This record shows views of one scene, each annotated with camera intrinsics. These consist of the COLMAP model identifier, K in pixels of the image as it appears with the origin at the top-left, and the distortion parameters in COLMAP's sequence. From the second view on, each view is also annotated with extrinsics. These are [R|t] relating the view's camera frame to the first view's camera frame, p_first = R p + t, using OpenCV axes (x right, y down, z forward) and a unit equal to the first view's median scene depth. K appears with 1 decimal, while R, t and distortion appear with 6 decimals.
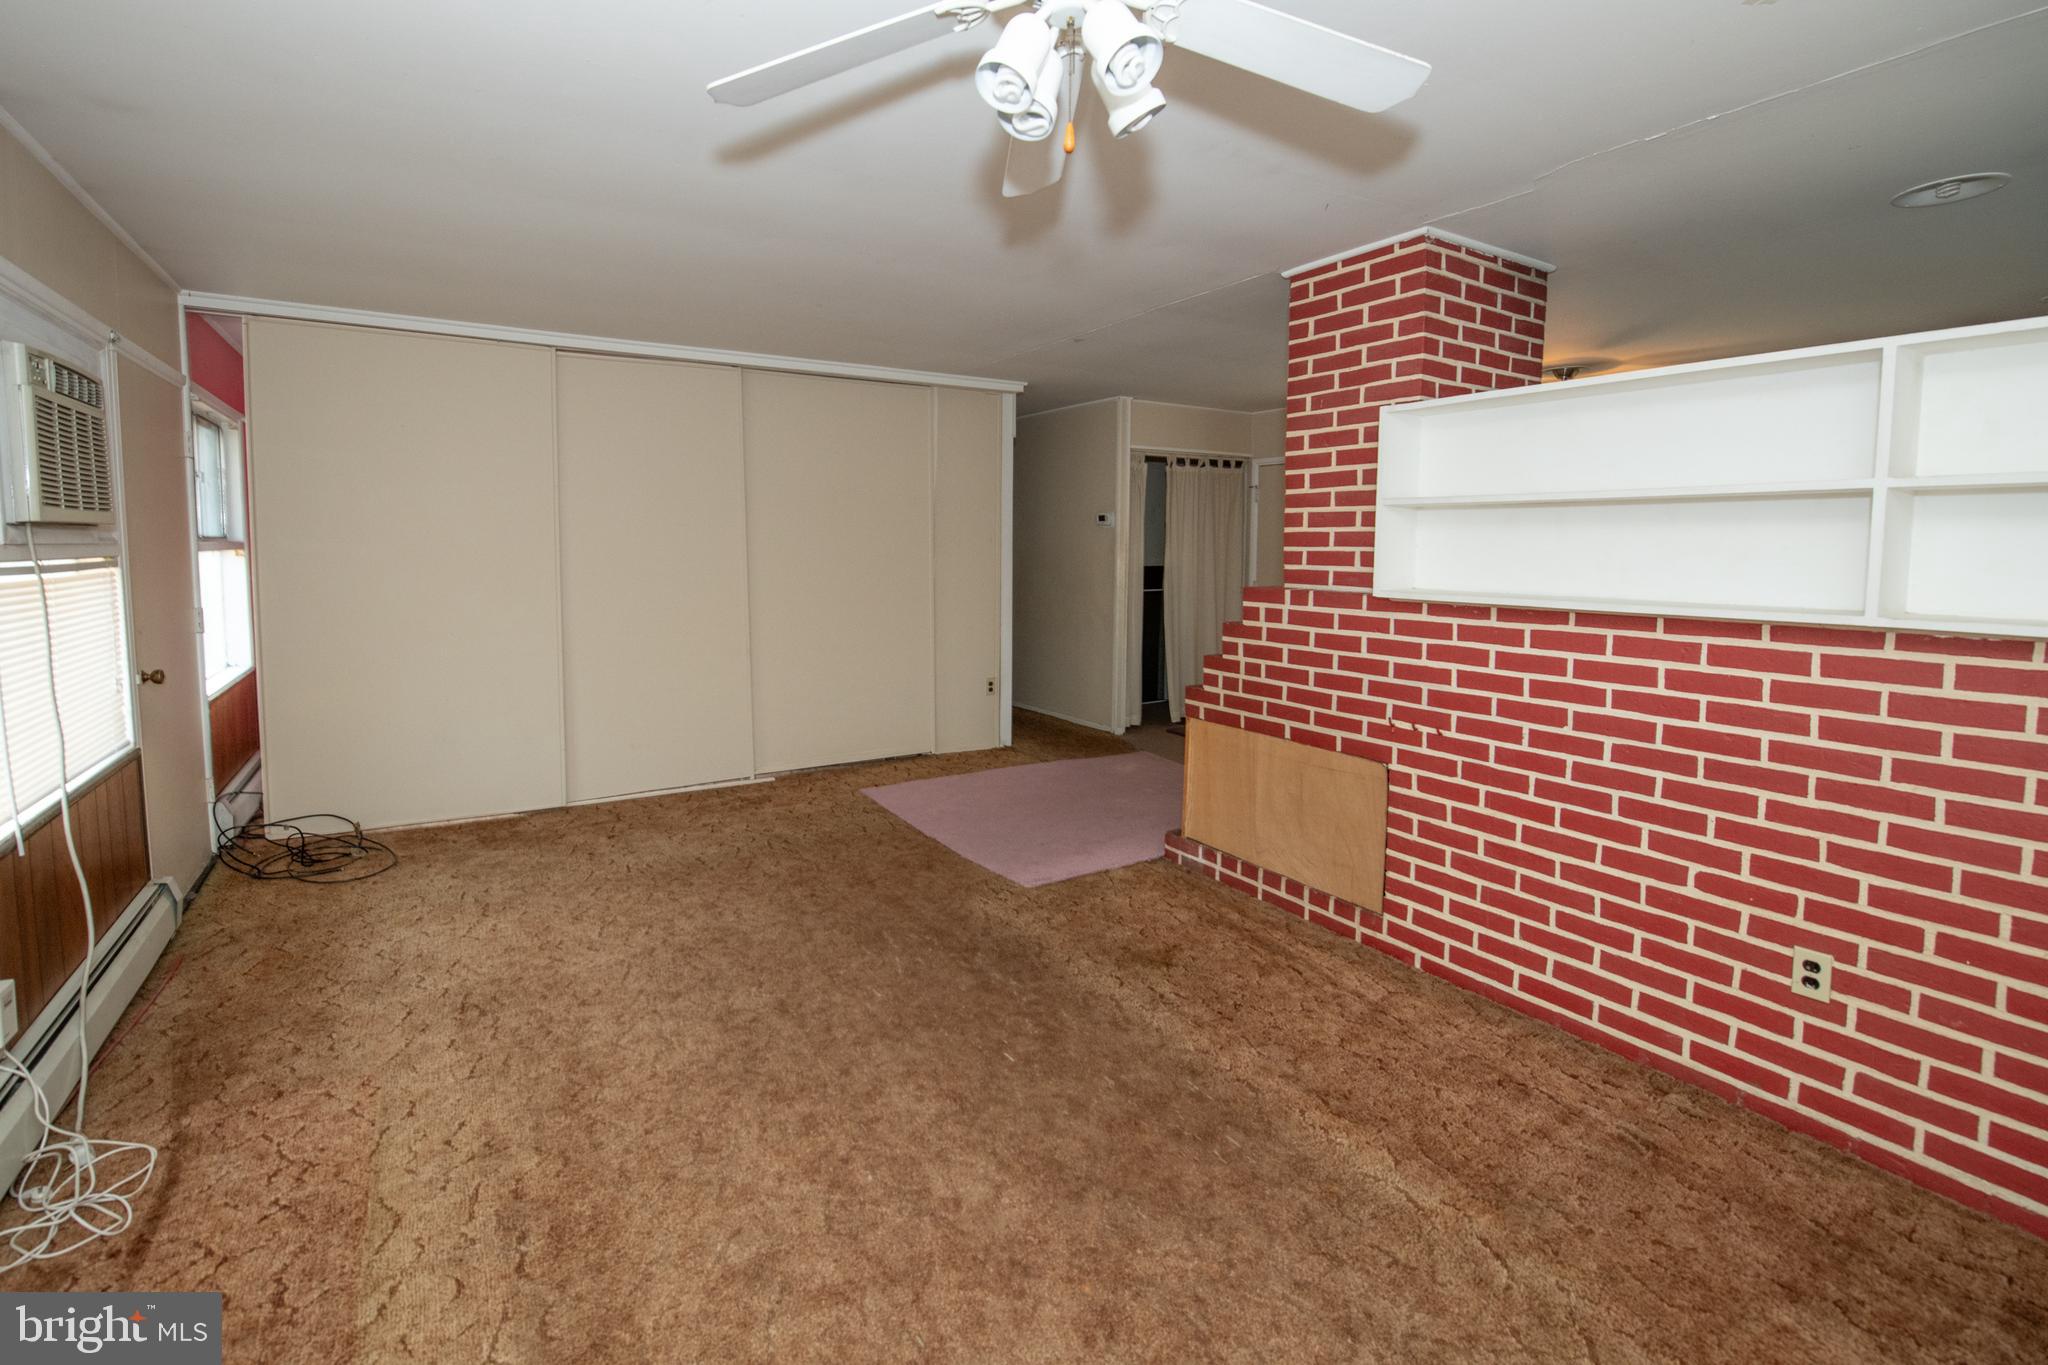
lens RADIAL K [[901.6, 0, 969.1], [0, 901.6, 602.8], [0, 0, 1]] dist [-0.016682, -0.000425]
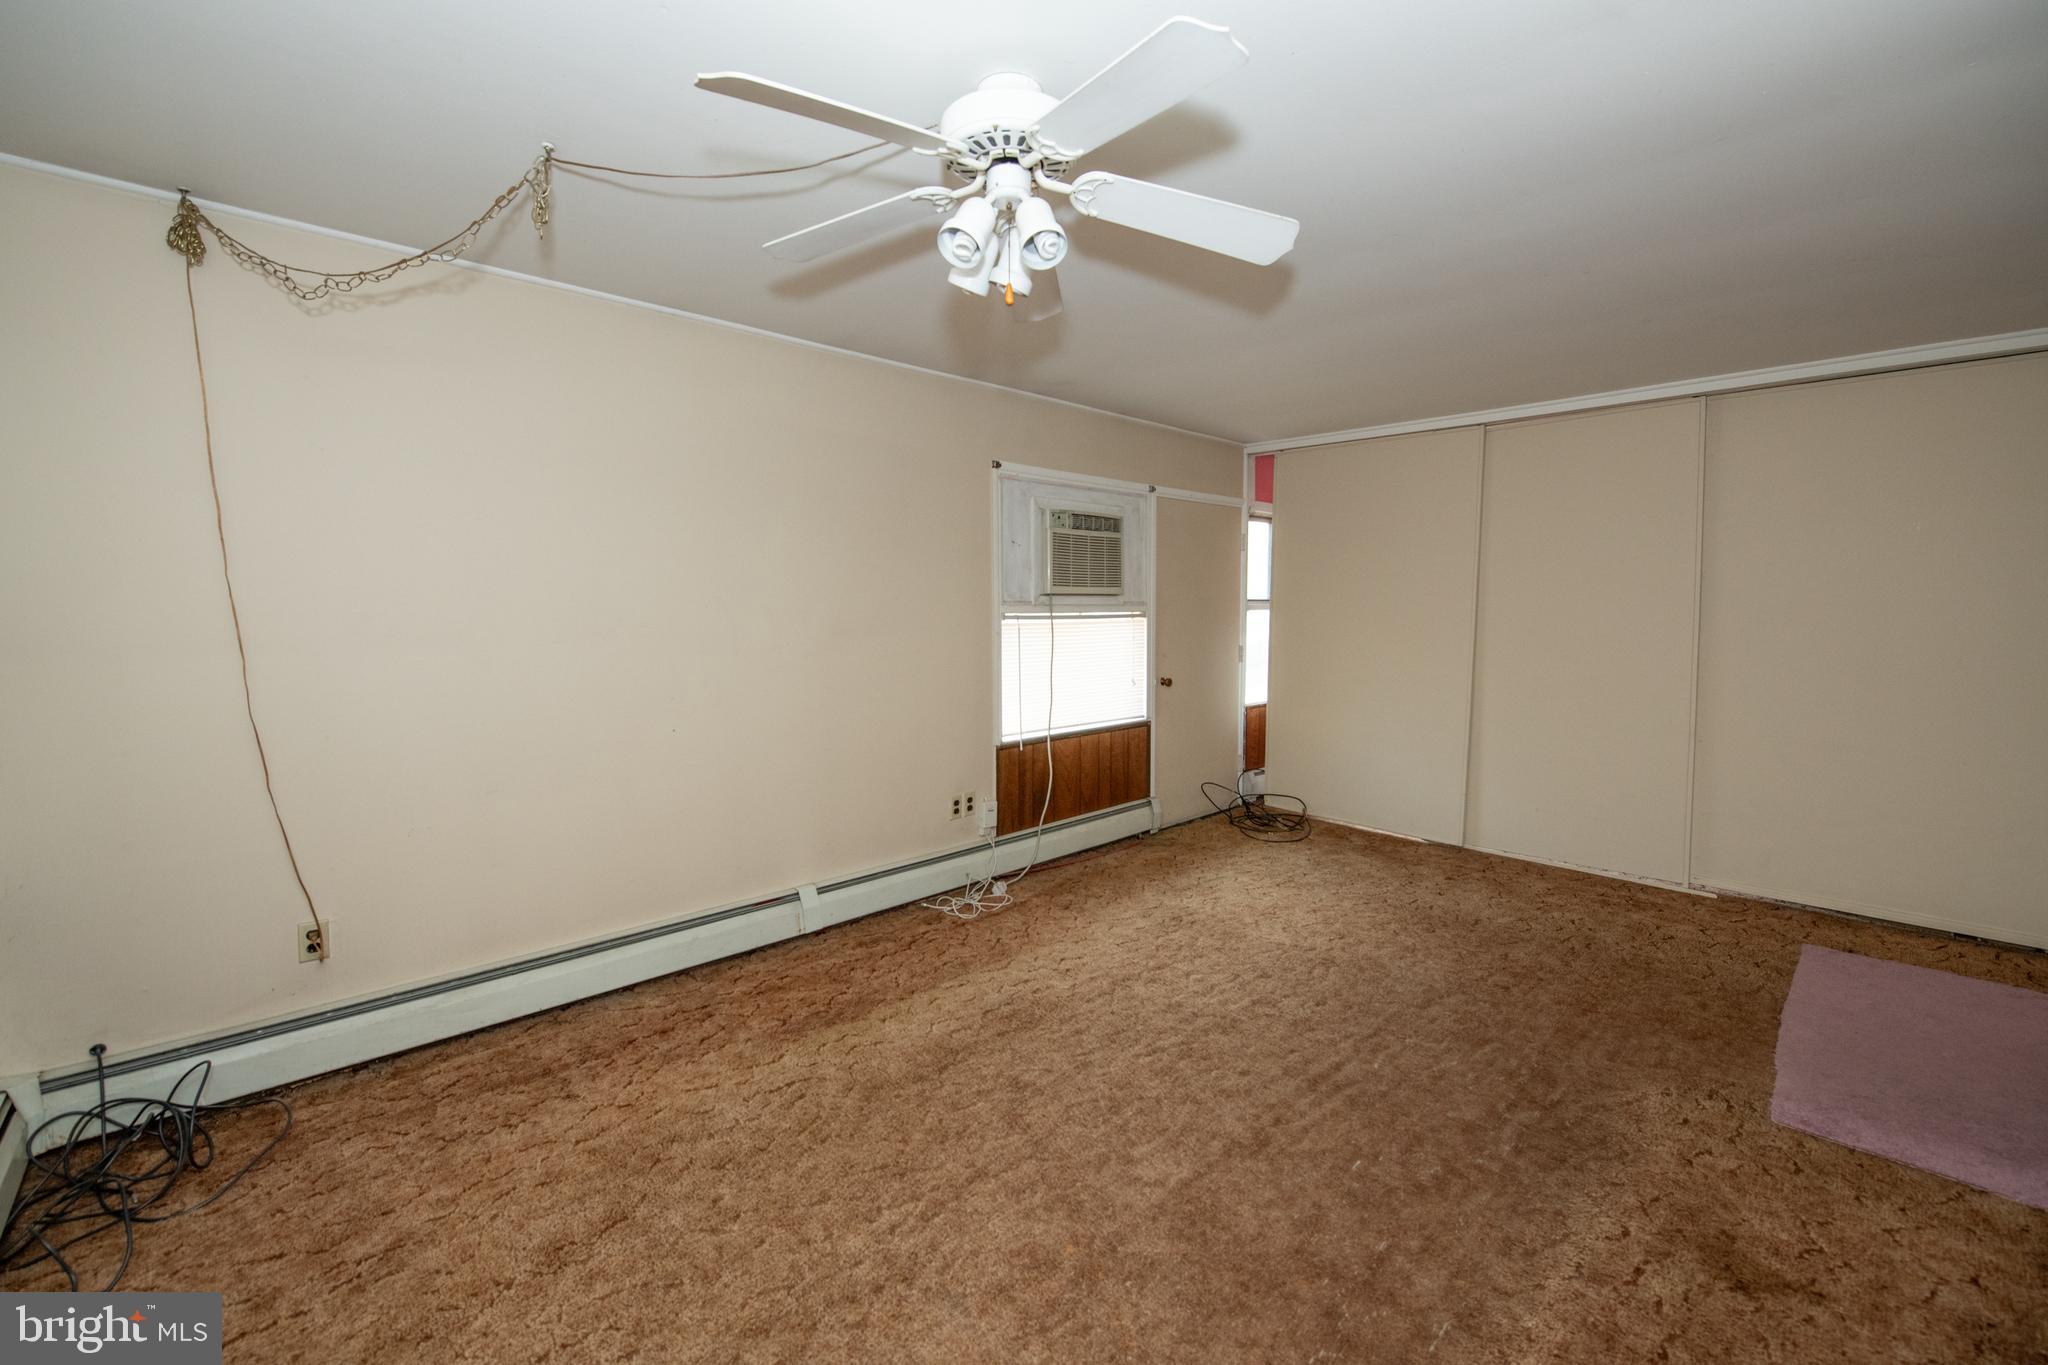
lens RADIAL K [[845.8, 0, 1022.0], [0, 845.8, 666.2], [0, 0, 1]] dist [-0.019812, -0.000121]
pose [[0.221682, 0.069236, -0.972658, 0.630970], [-0.065055, 0.996304, 0.056092, -0.022127], [0.972946, 0.050842, 0.225367, 0.370695]]
